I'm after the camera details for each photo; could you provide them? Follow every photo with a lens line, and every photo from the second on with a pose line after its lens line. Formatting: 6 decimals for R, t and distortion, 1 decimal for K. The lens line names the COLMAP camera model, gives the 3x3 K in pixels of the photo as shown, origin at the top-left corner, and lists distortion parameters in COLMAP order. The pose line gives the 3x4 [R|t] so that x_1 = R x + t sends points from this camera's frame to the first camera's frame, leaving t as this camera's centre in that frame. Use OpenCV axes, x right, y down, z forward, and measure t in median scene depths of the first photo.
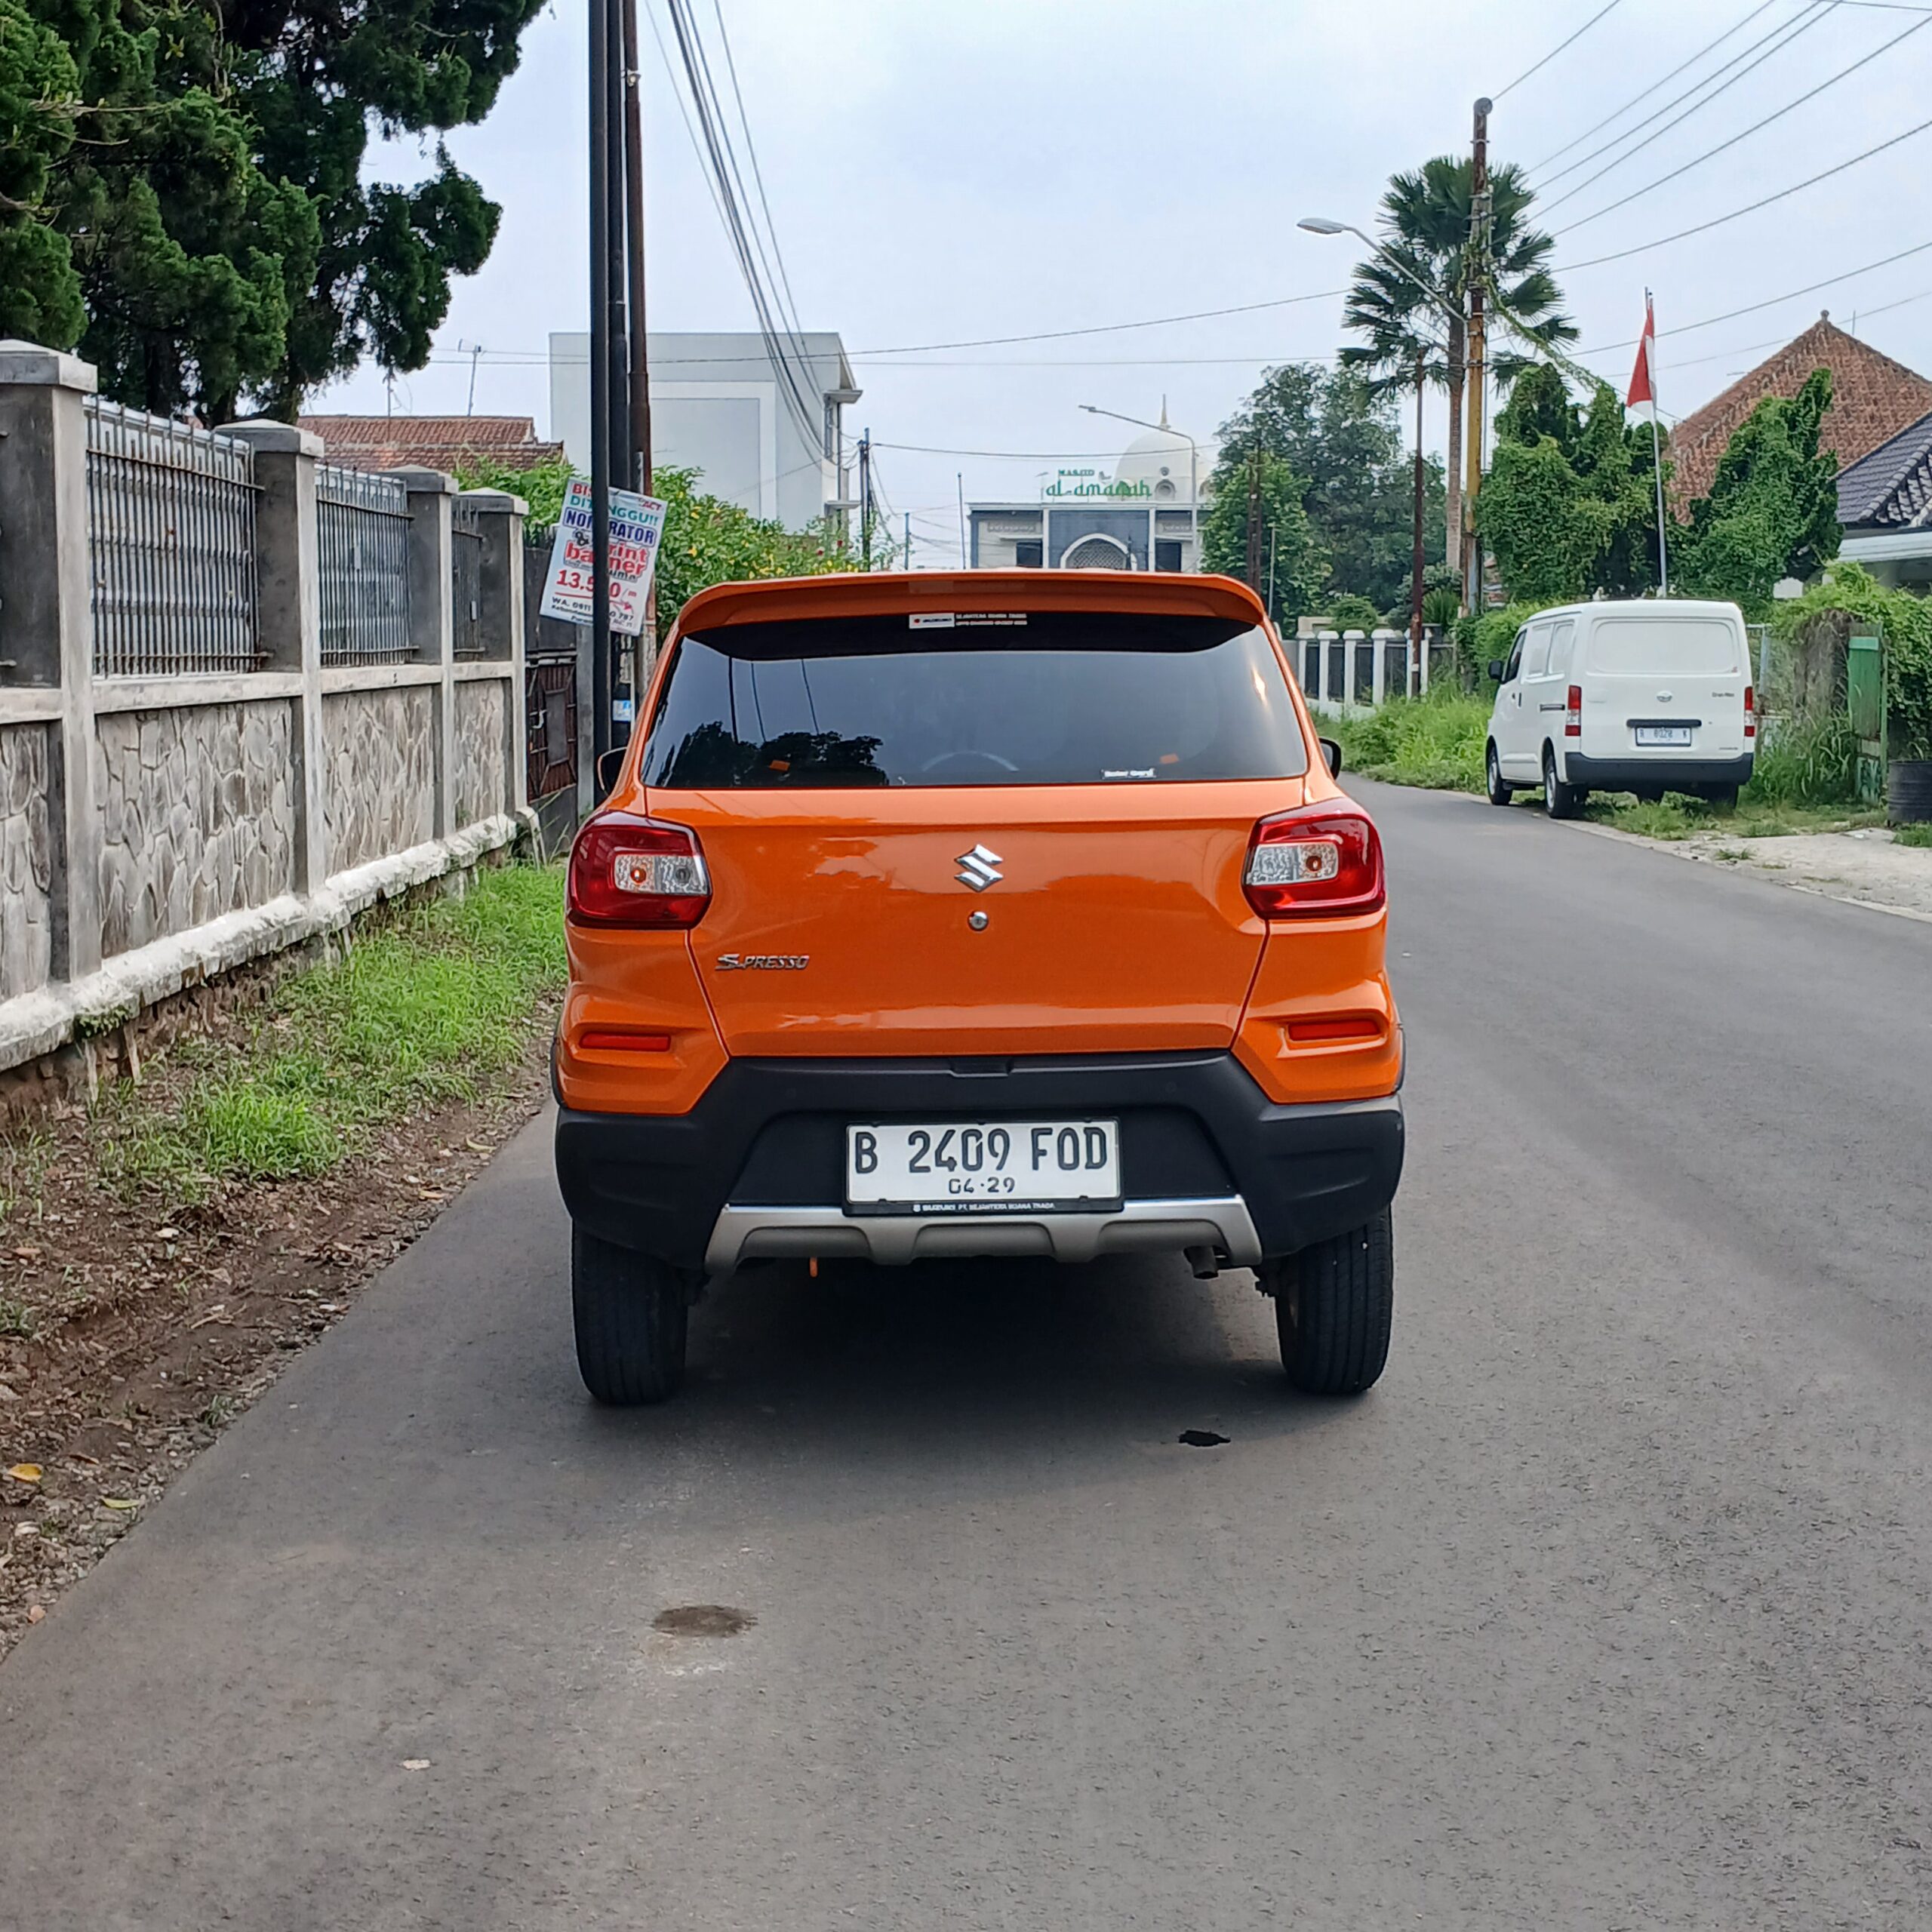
lens RADIAL K [[3103.5, 0, 951.0], [0, 3103.5, 1029.2], [0, 0, 1]] dist [0.088062, 0.000000]
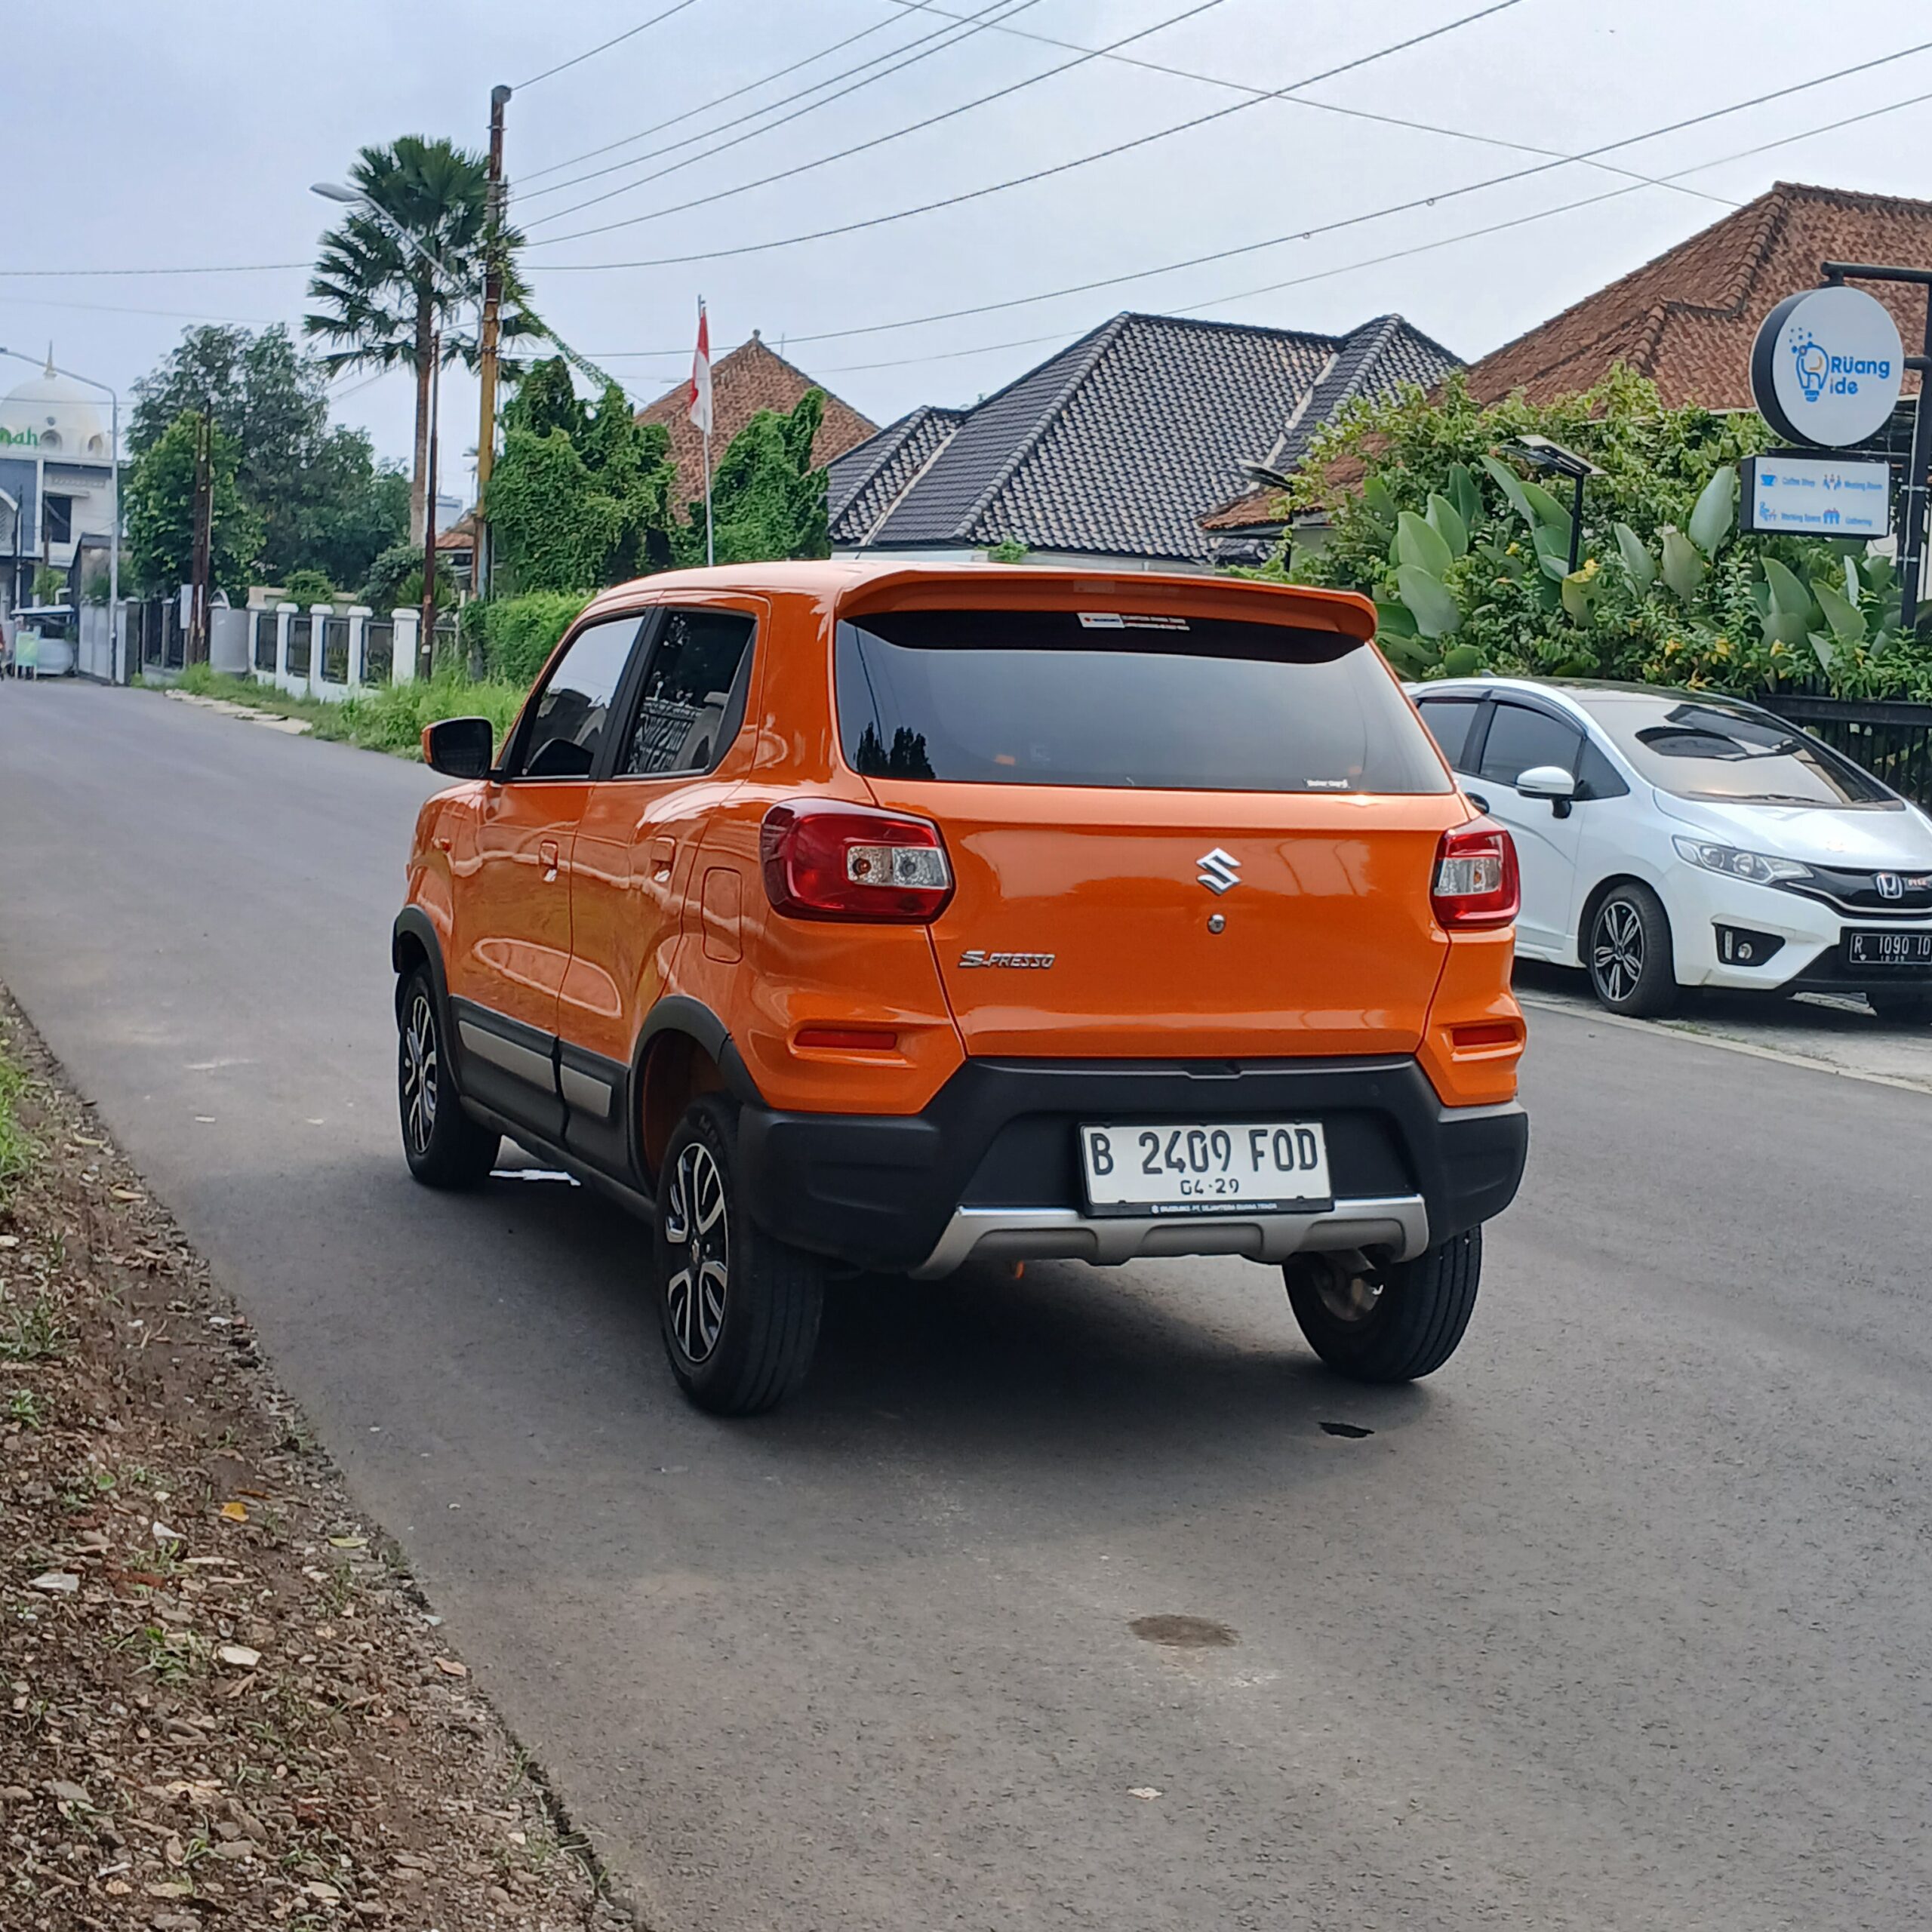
lens RADIAL K [[3103.5, 0, 967.9], [0, 3103.5, 1023.9], [0, 0, 1]] dist [0.088062, 0.000000]
pose [[0.928292, 0.012896, 0.371628, -0.211591], [-0.014412, 0.999895, 0.001303, -0.001282], [-0.371572, -0.006565, 0.928381, 0.044860]]
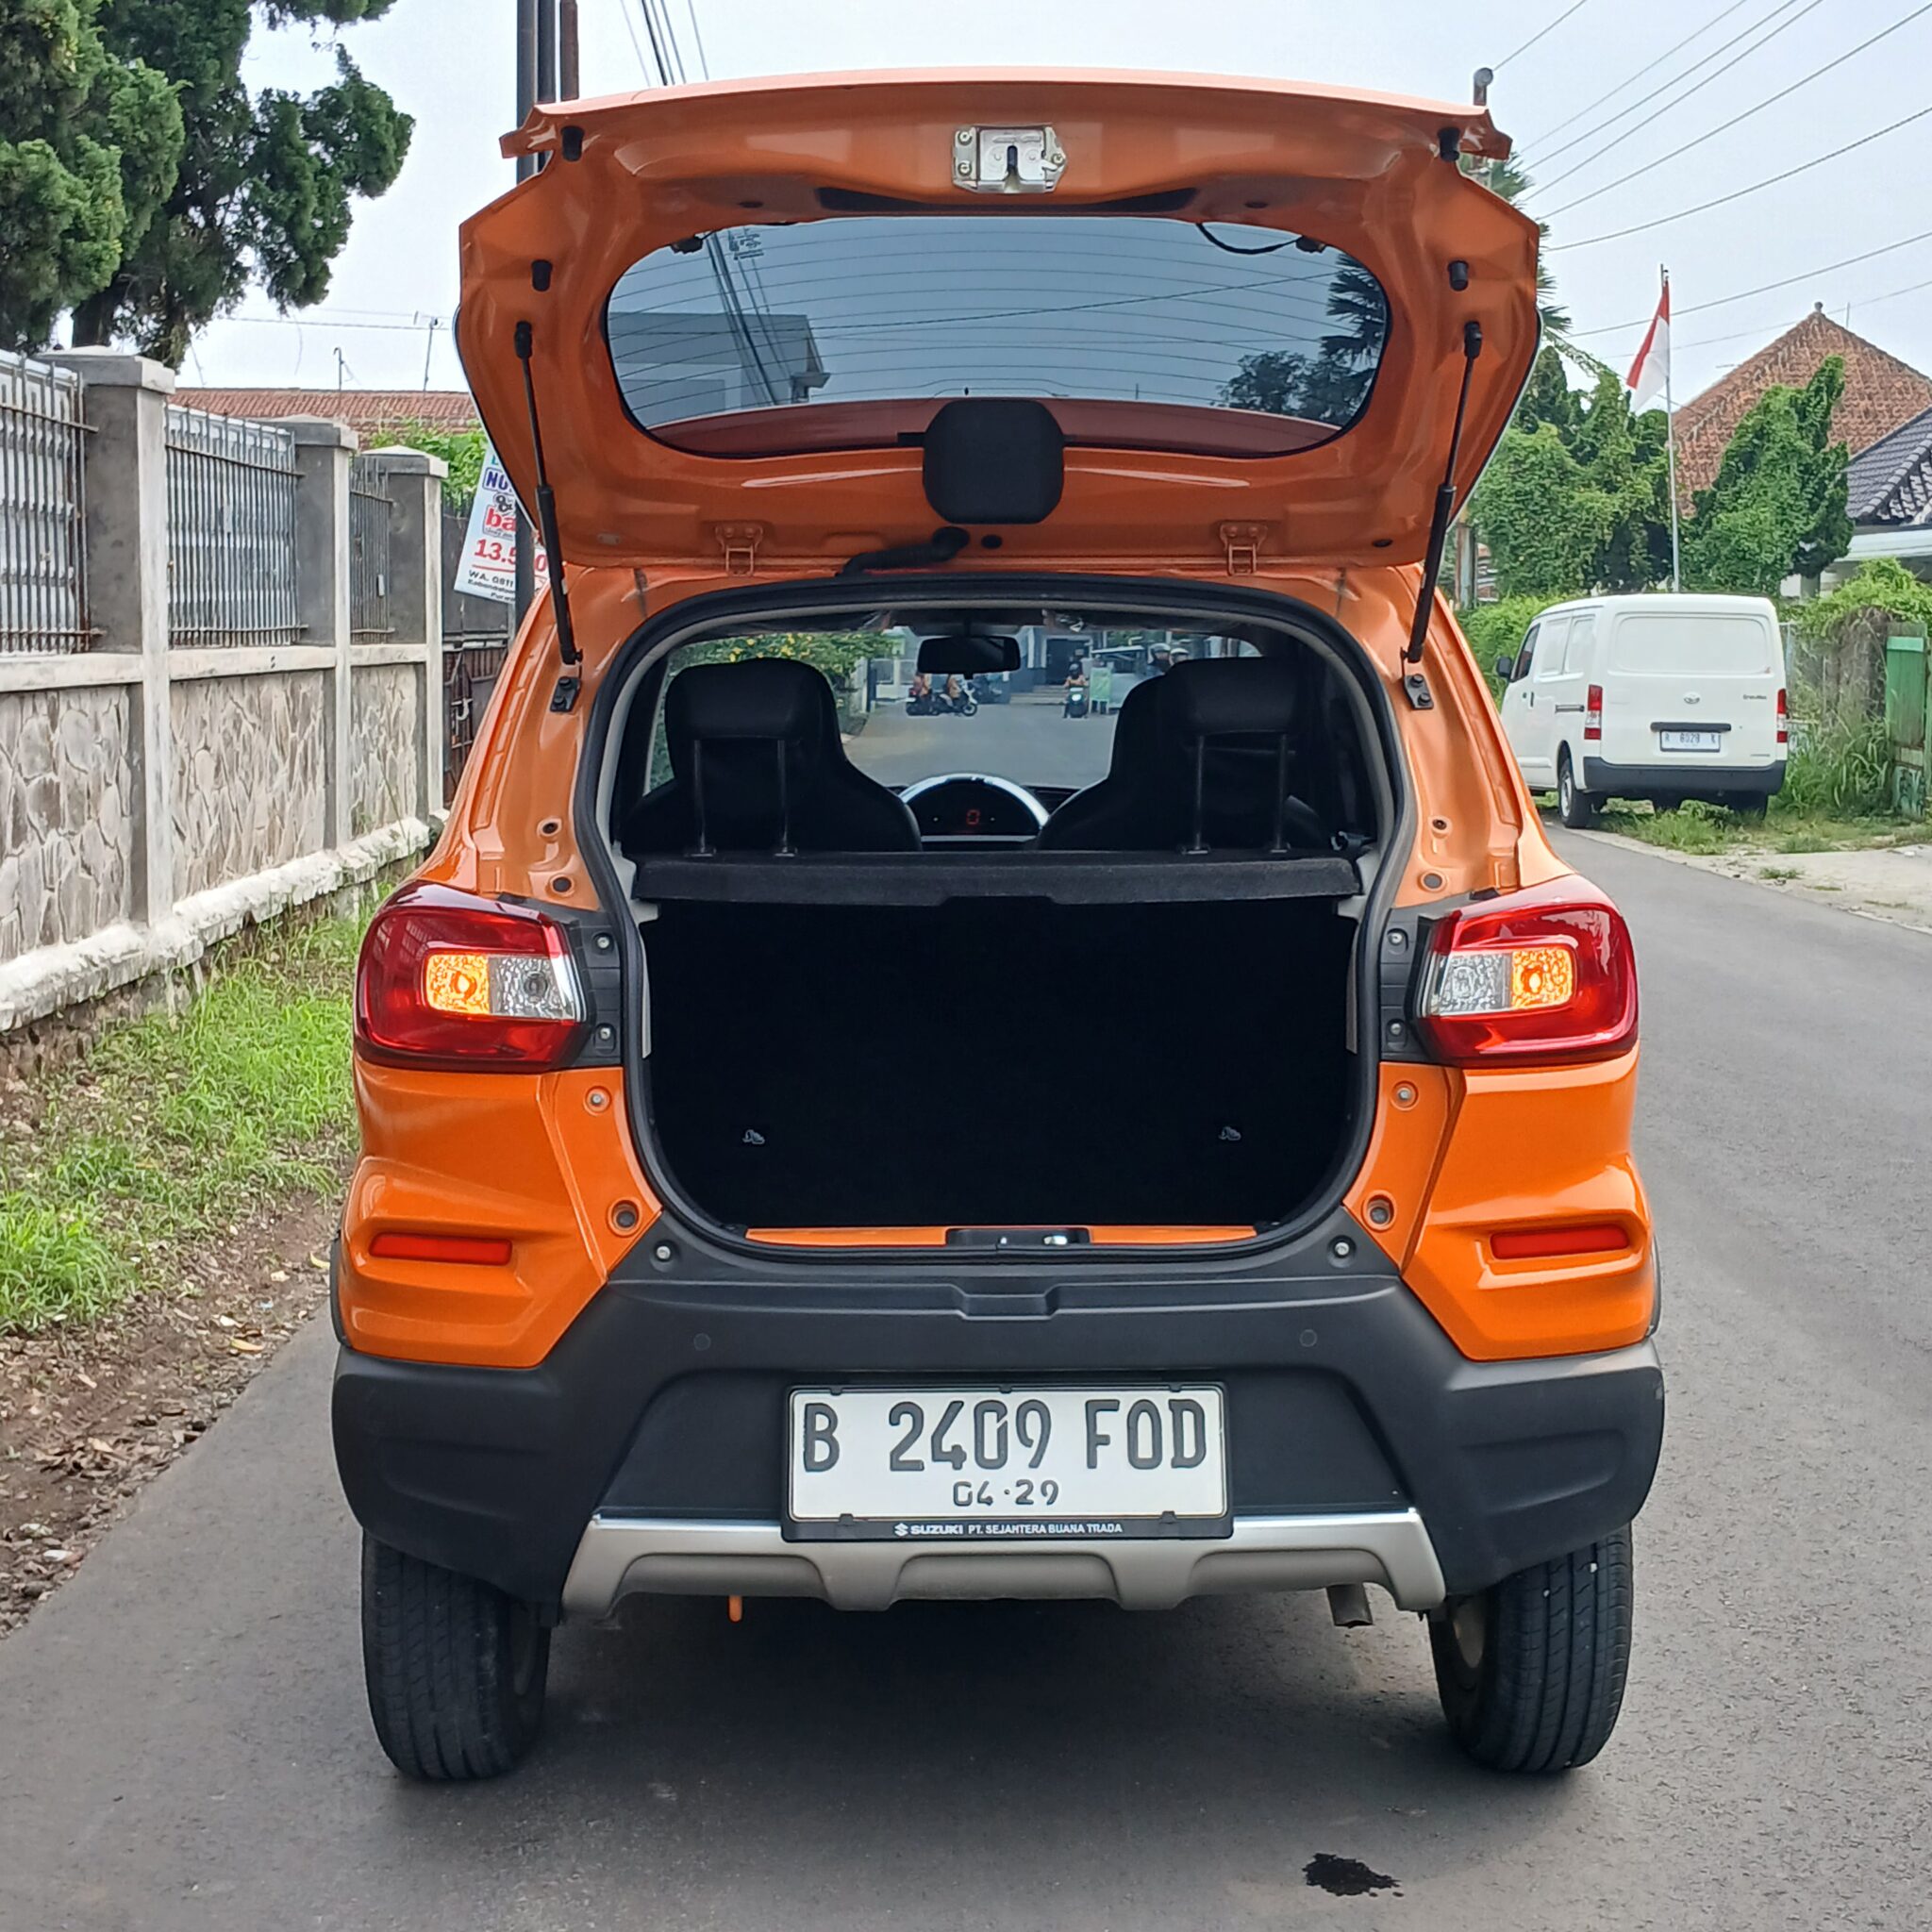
lens RADIAL K [[3103.5, 0, 963.2], [0, 3103.5, 987.3], [0, 0, 1]] dist [0.088062, 0.000000]
pose [[0.999795, 0.011288, 0.016790, -0.004944], [-0.011126, 0.999891, -0.009707, -0.021794], [-0.016897, 0.009519, 0.999812, 0.180429]]
